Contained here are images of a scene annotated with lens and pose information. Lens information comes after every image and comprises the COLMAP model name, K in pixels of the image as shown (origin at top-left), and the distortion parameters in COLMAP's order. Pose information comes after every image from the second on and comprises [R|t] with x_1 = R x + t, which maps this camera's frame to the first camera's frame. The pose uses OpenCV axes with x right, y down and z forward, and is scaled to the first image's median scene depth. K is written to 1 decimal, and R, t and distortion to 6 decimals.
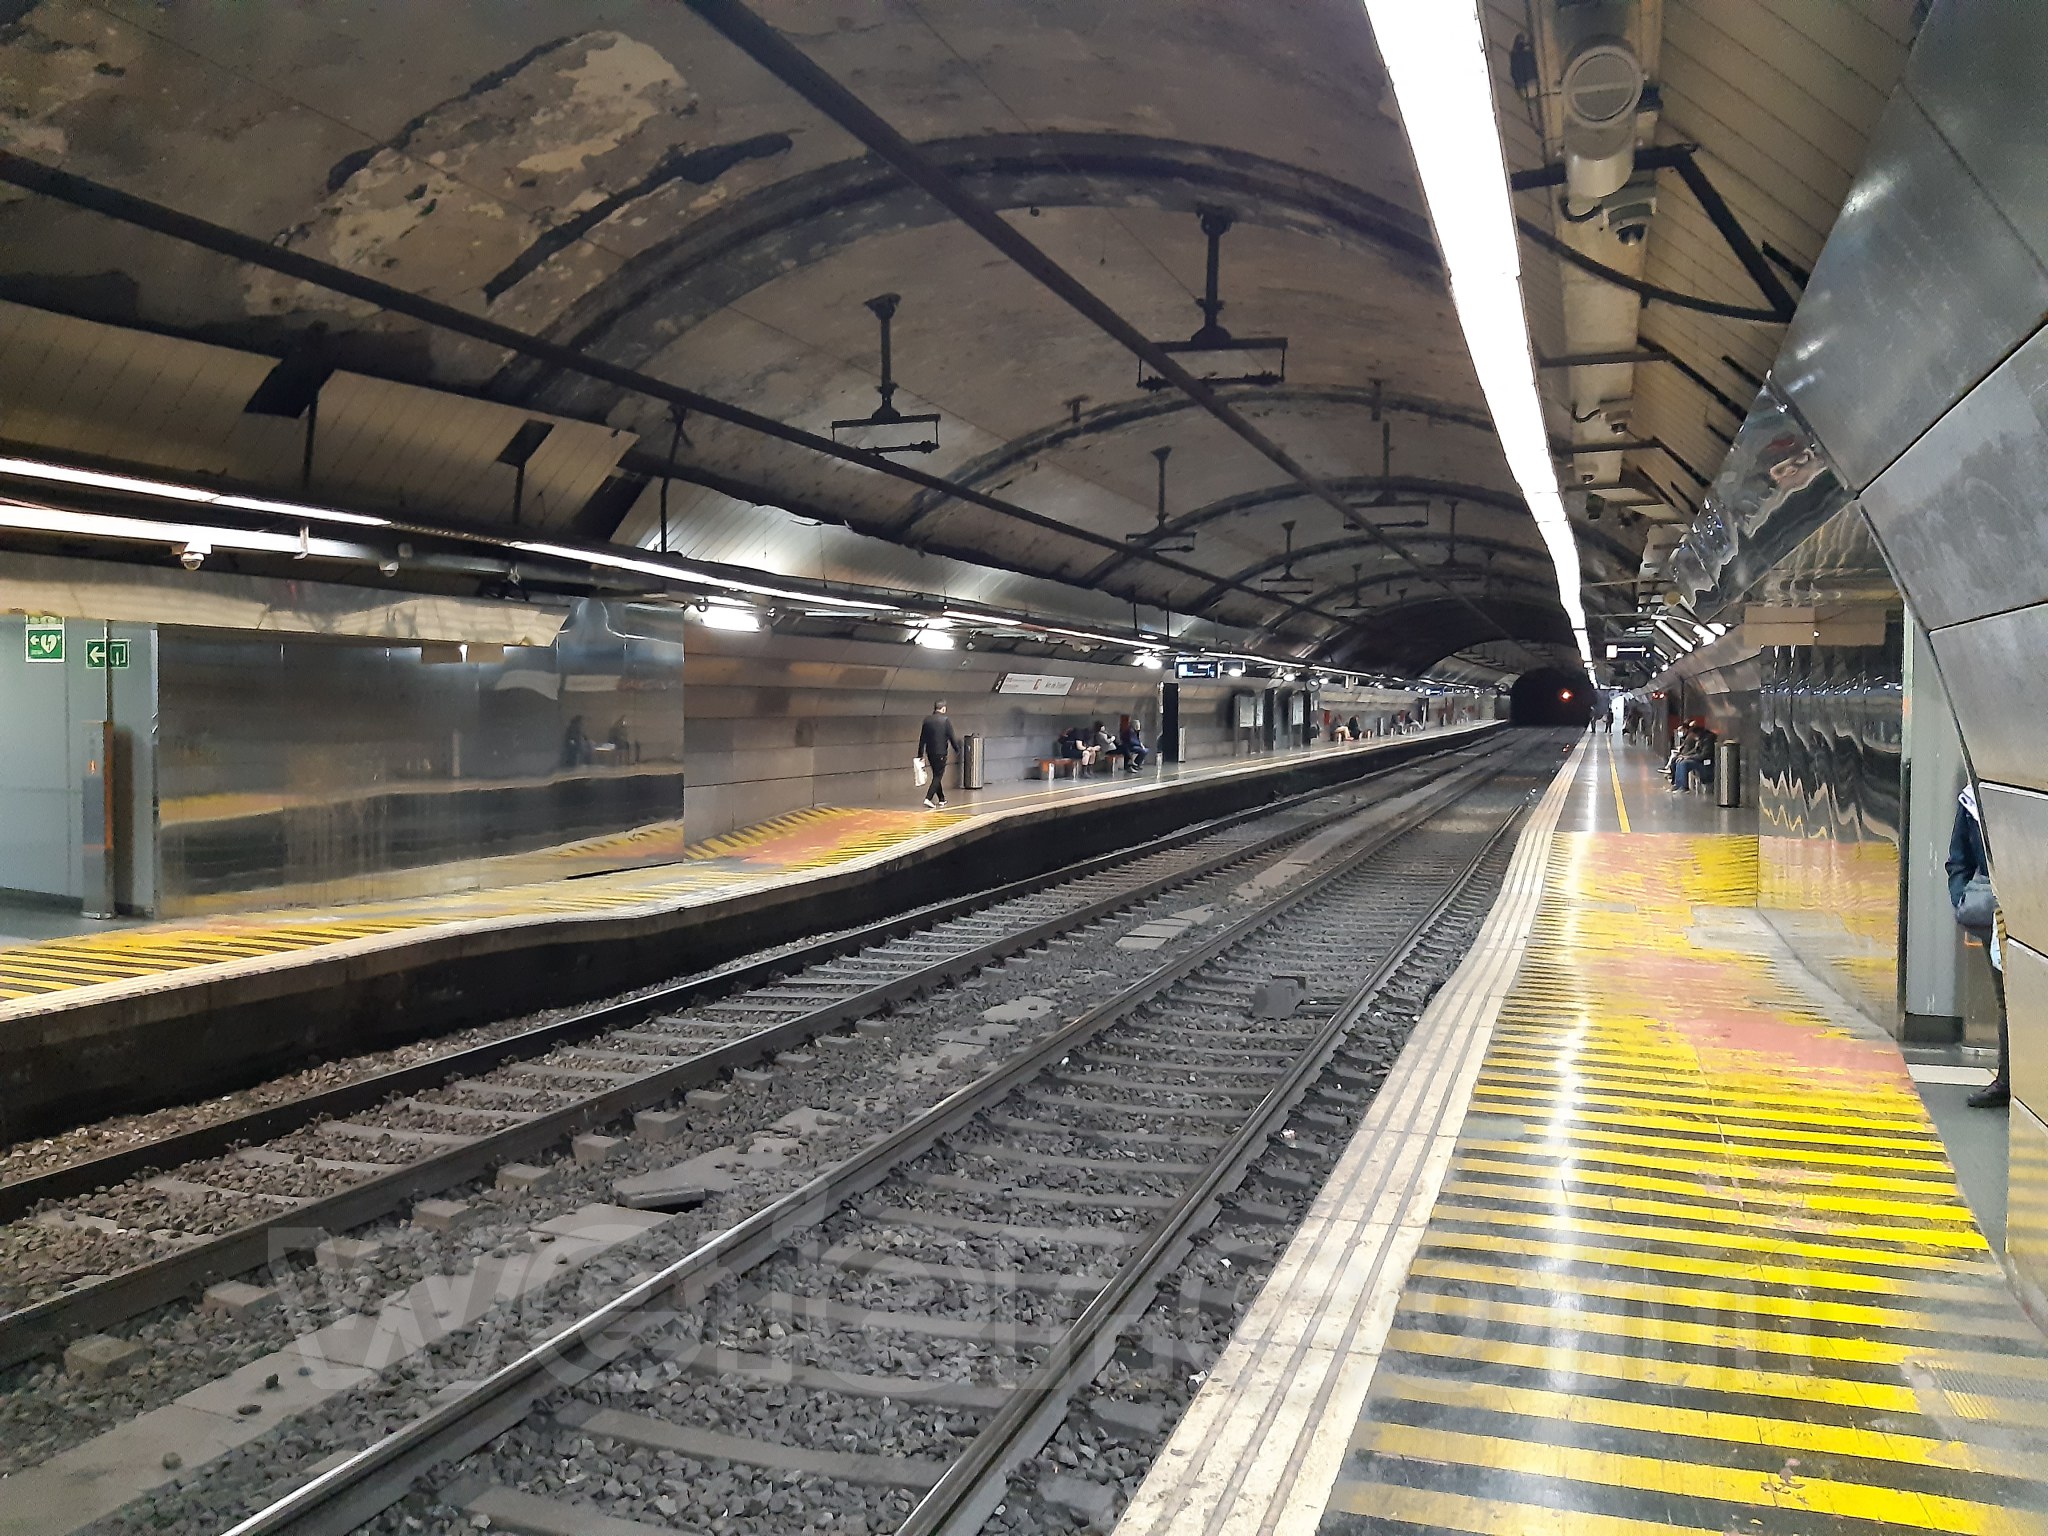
lens RADIAL K [[1544.1, 0, 1017.9], [0, 1544.1, 754.7], [0, 0, 1]] dist [-0.059146, -0.002044]
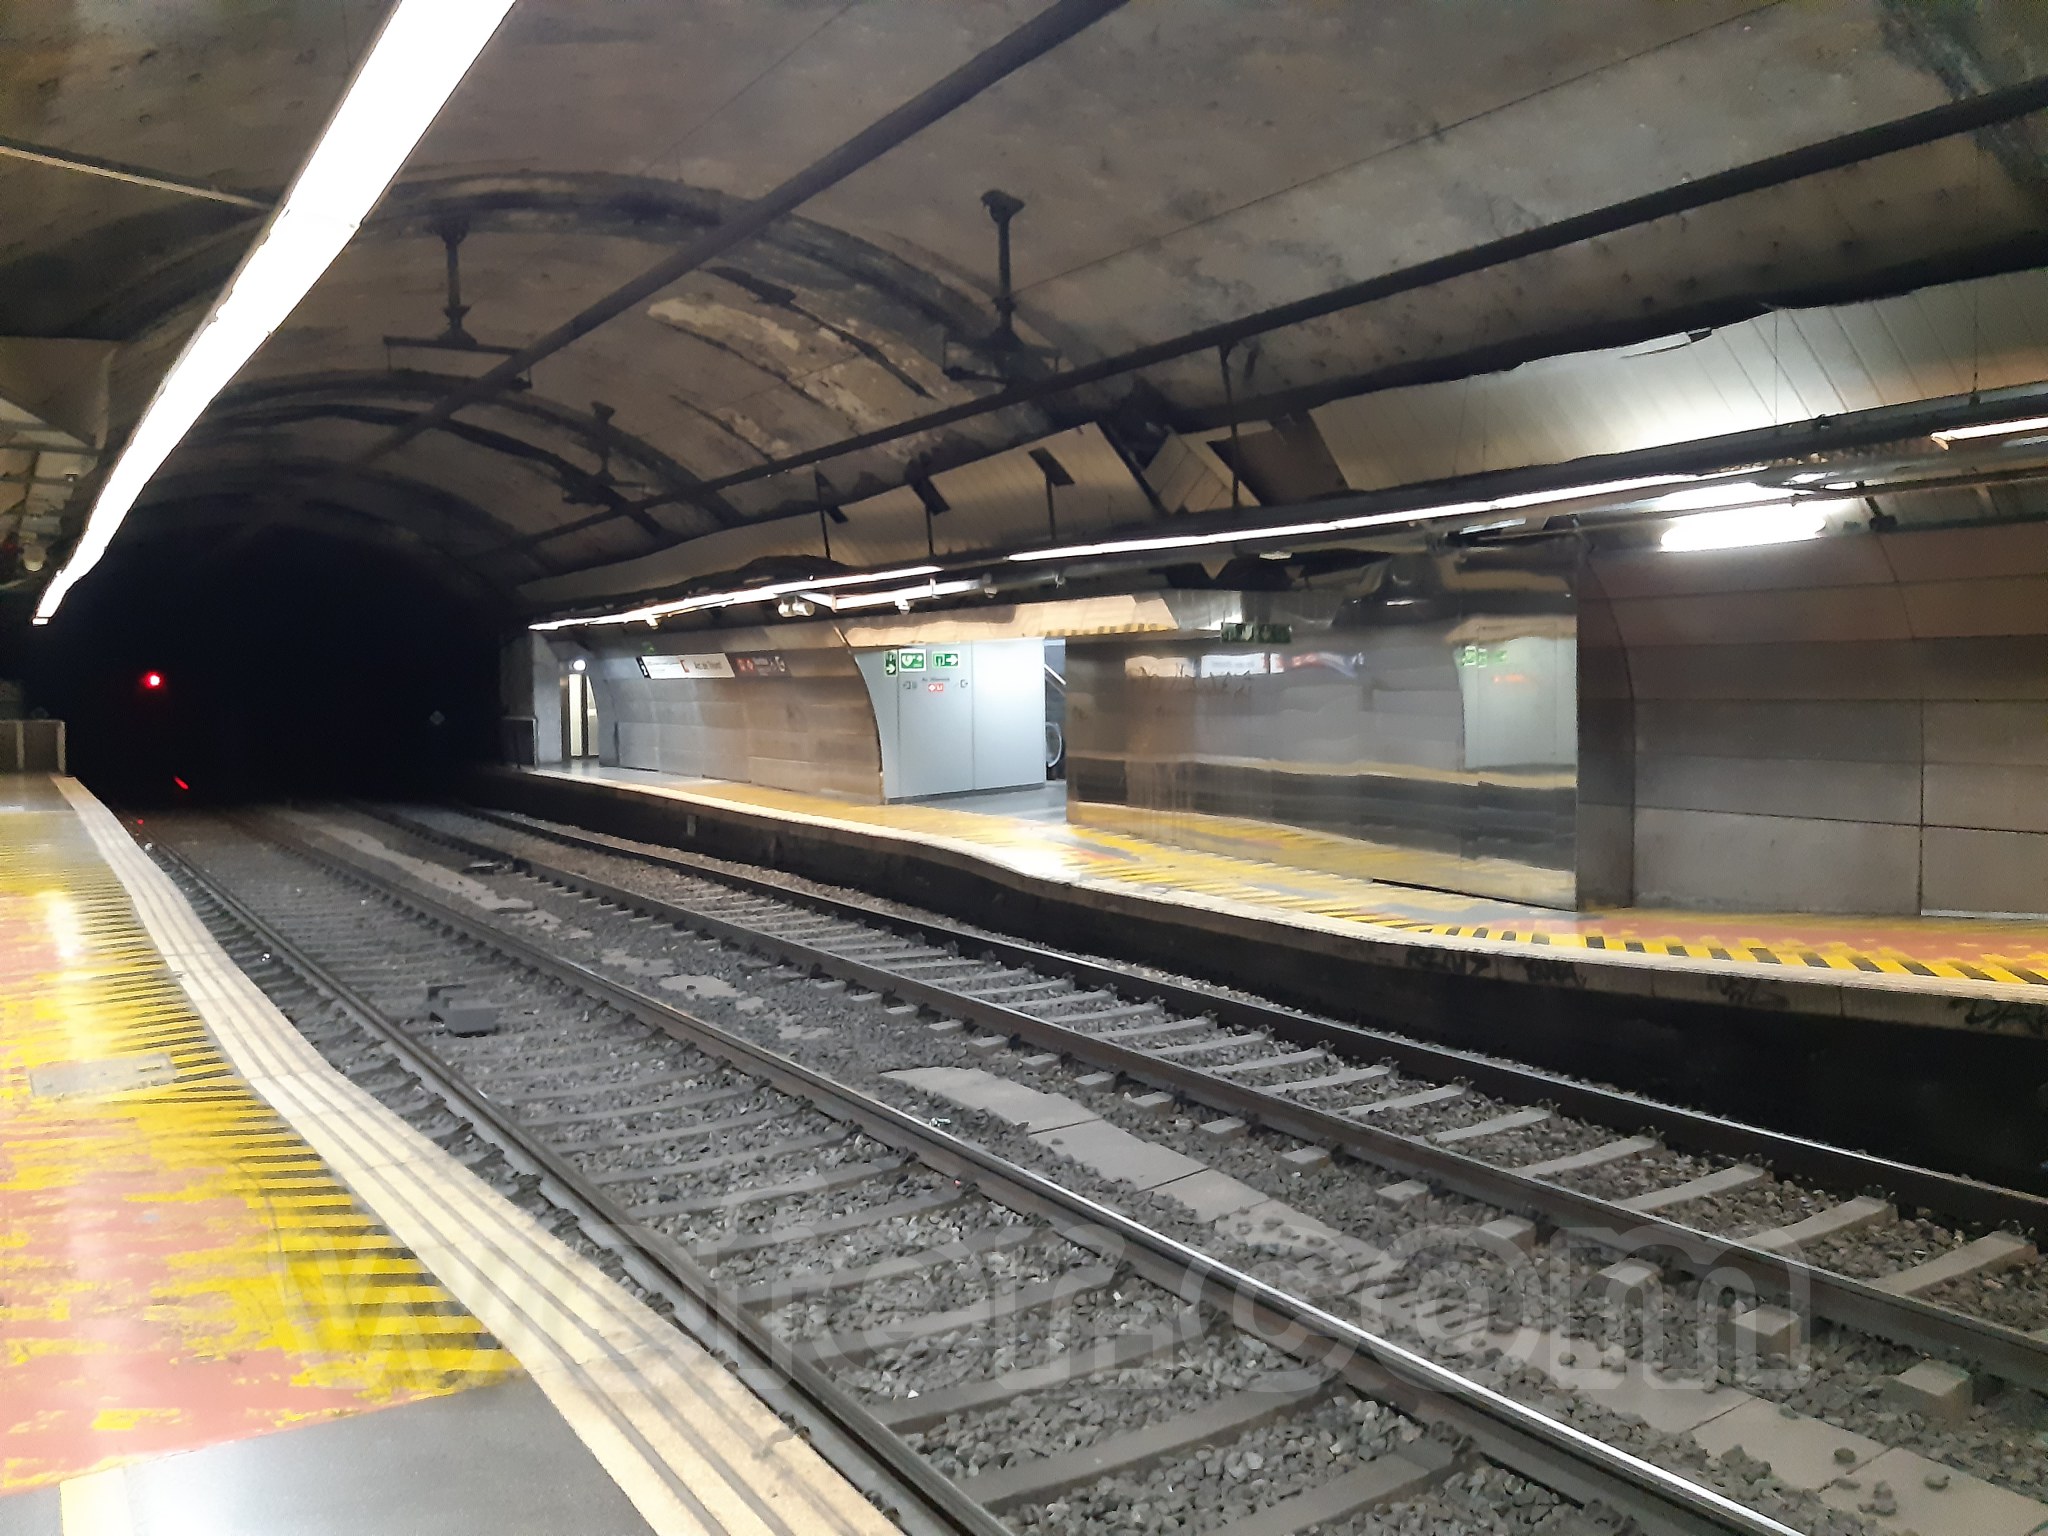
lens RADIAL K [[1544.1, 0, 1017.9], [0, 1544.1, 754.7], [0, 0, 1]] dist [-0.059146, -0.002044]
pose [[-0.606582, 0.031027, -0.794415, 0.228866], [-0.020709, 0.998282, 0.054802, -0.015062], [0.794751, 0.049694, -0.604898, 0.596380]]
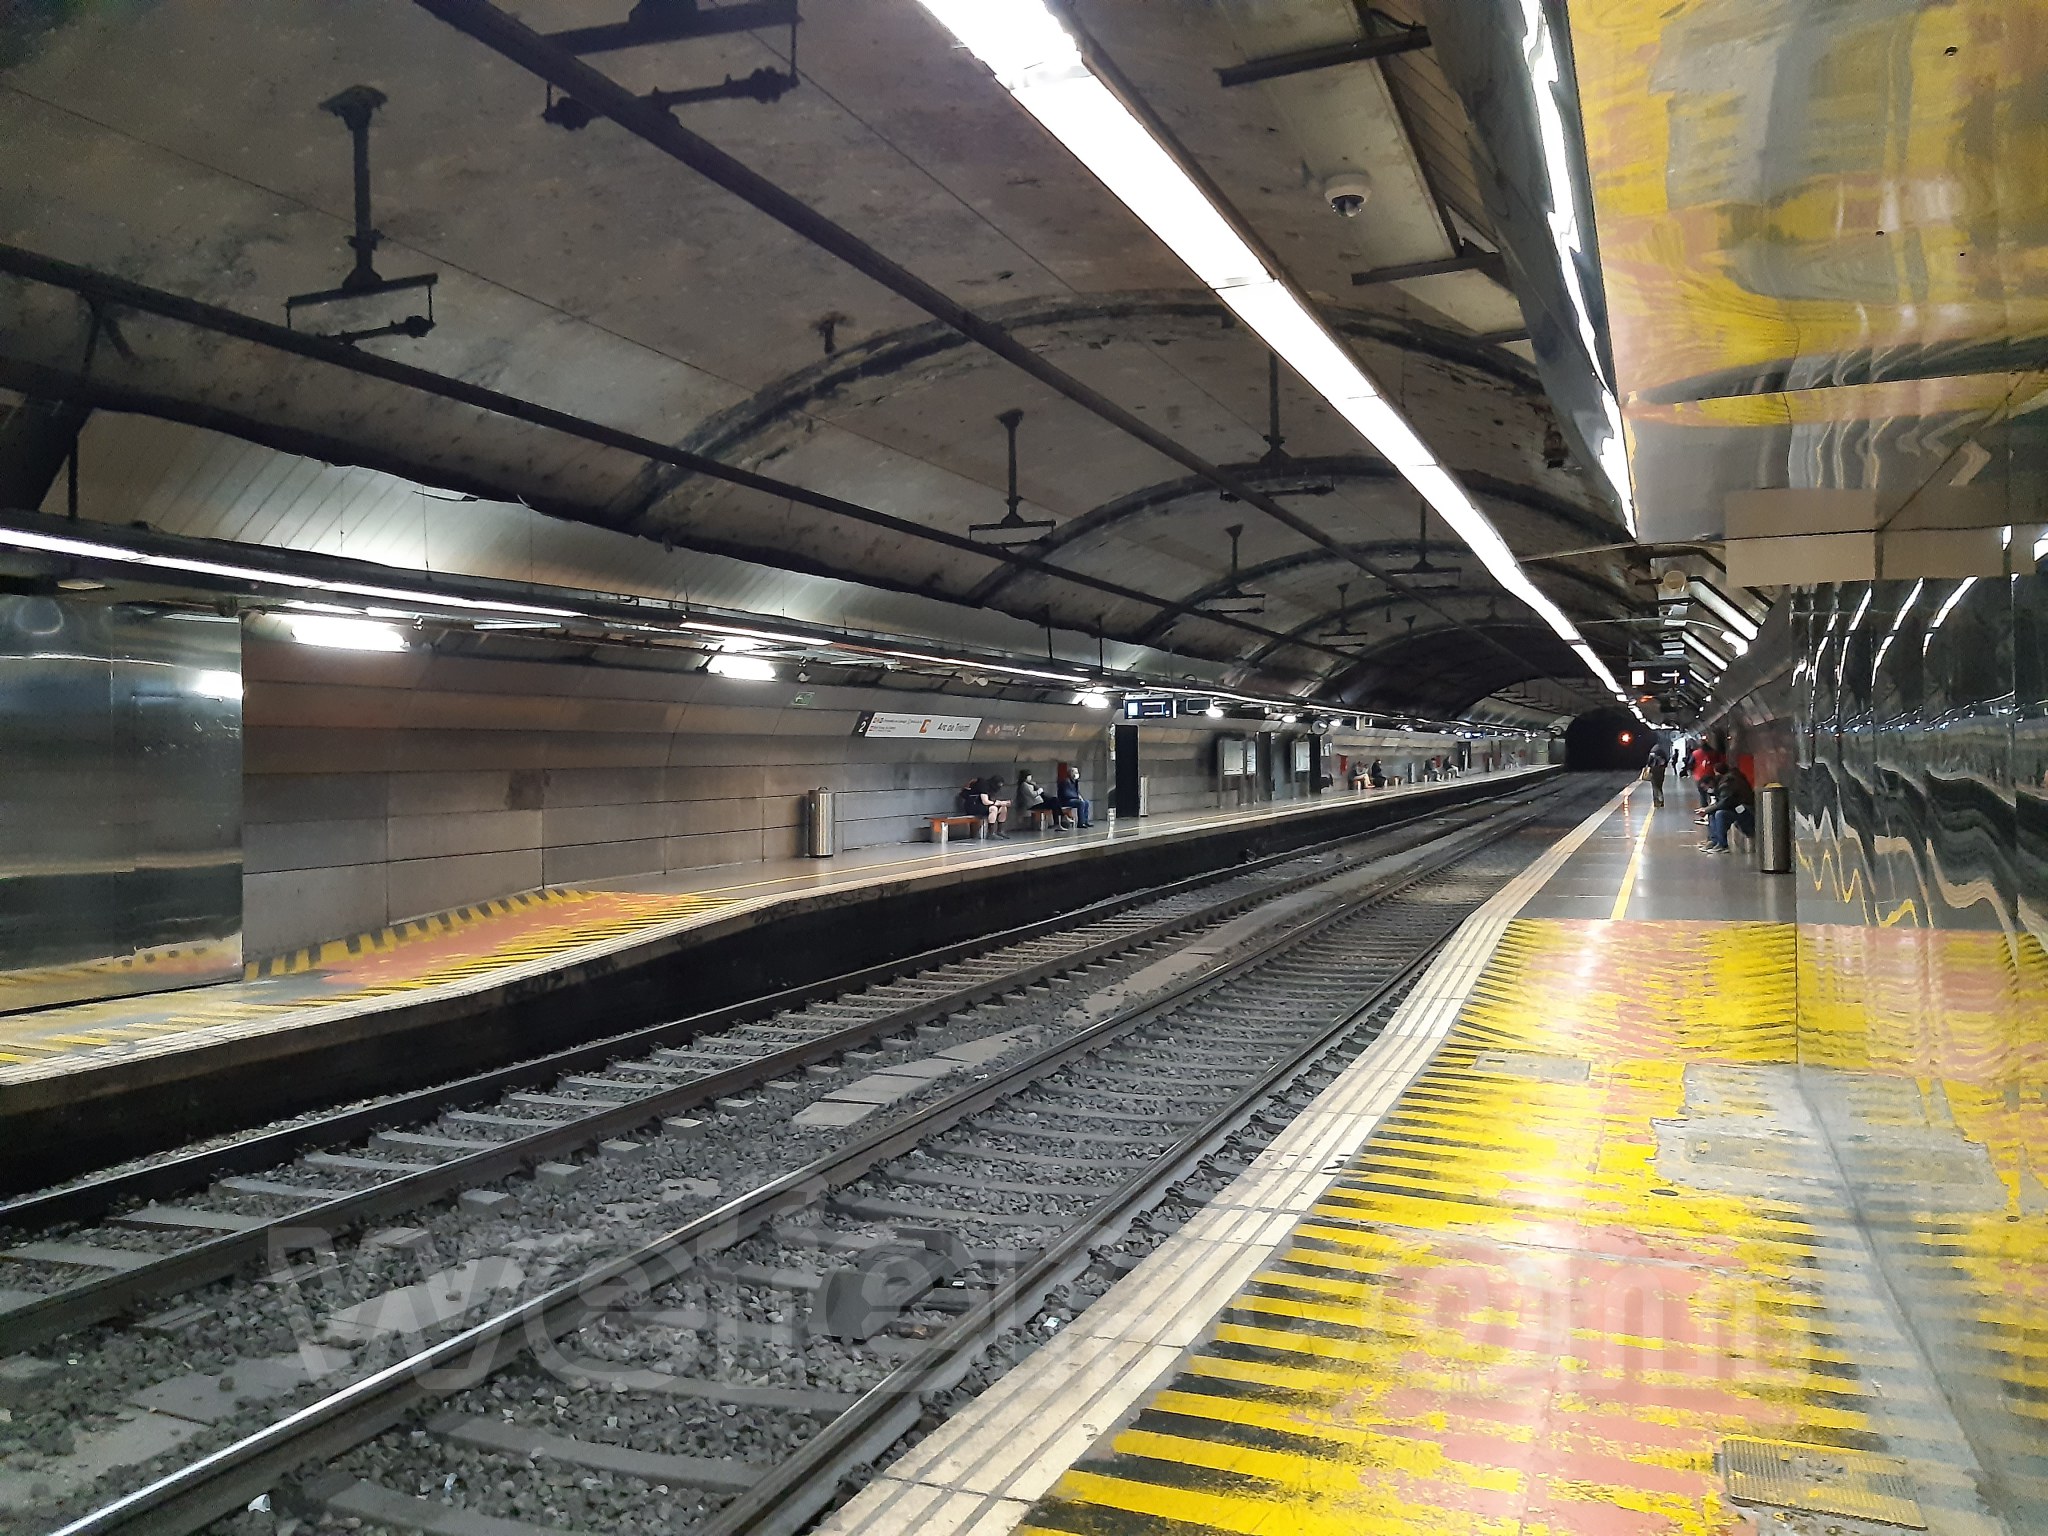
lens RADIAL K [[1600.9, 0, 1019.8], [0, 1600.9, 740.1], [0, 0, 1]] dist [-0.034024, -0.004816]
pose [[0.999751, -0.012957, -0.018142, 0.072758], [0.012186, 0.999044, -0.041972, -0.001721], [0.018669, 0.041741, 0.998954, 0.140816]]
